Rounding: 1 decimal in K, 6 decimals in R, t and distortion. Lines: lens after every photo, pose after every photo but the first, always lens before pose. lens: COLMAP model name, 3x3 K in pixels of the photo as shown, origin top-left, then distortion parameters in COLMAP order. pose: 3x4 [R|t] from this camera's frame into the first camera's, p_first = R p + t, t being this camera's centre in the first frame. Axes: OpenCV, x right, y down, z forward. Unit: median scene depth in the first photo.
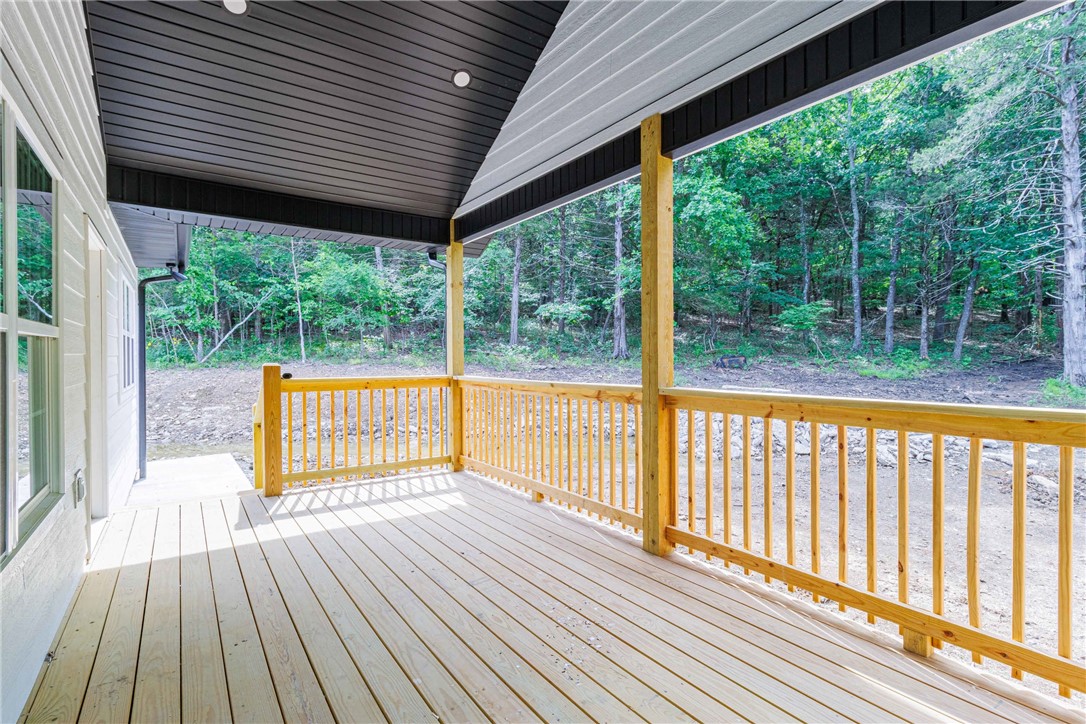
lens RADIAL K [[505.7, 0, 549.0], [0, 505.7, 364.0], [0, 0, 1]] dist [0.005304, -0.000548]
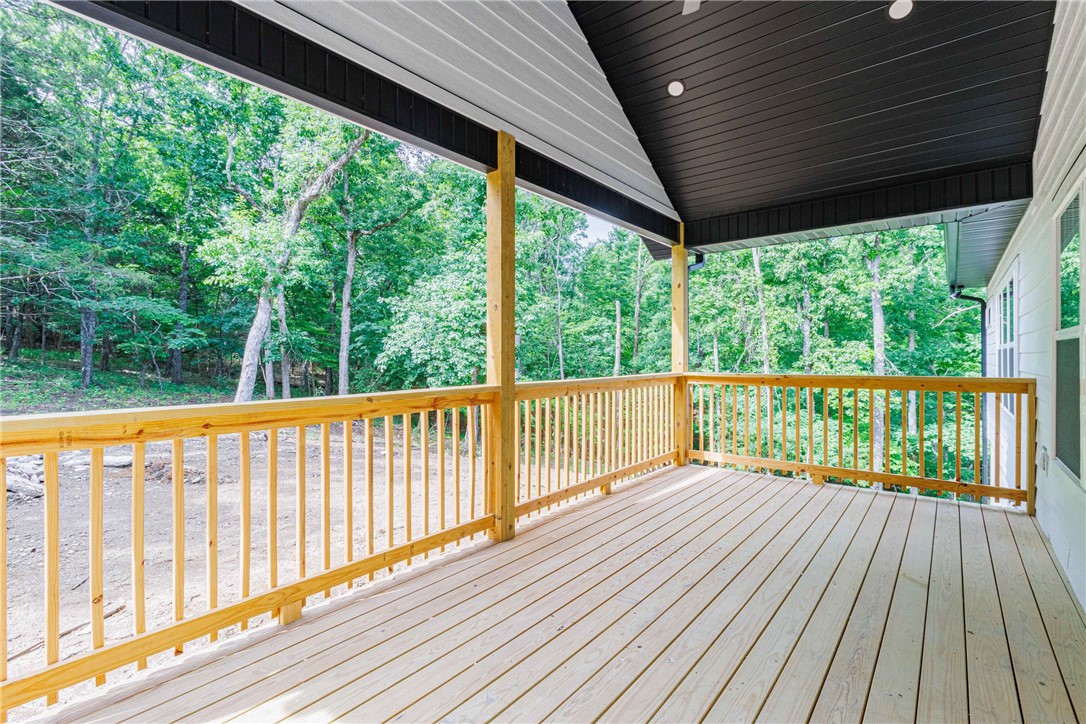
lens RADIAL K [[505.7, 0, 567.0], [0, 505.7, 343.9], [0, 0, 1]] dist [0.005304, -0.000548]
pose [[-0.278628, 0.026840, 0.960024, -0.905653], [0.018920, 0.999569, -0.022455, -0.008566], [-0.960213, 0.011907, -0.279015, 1.239181]]
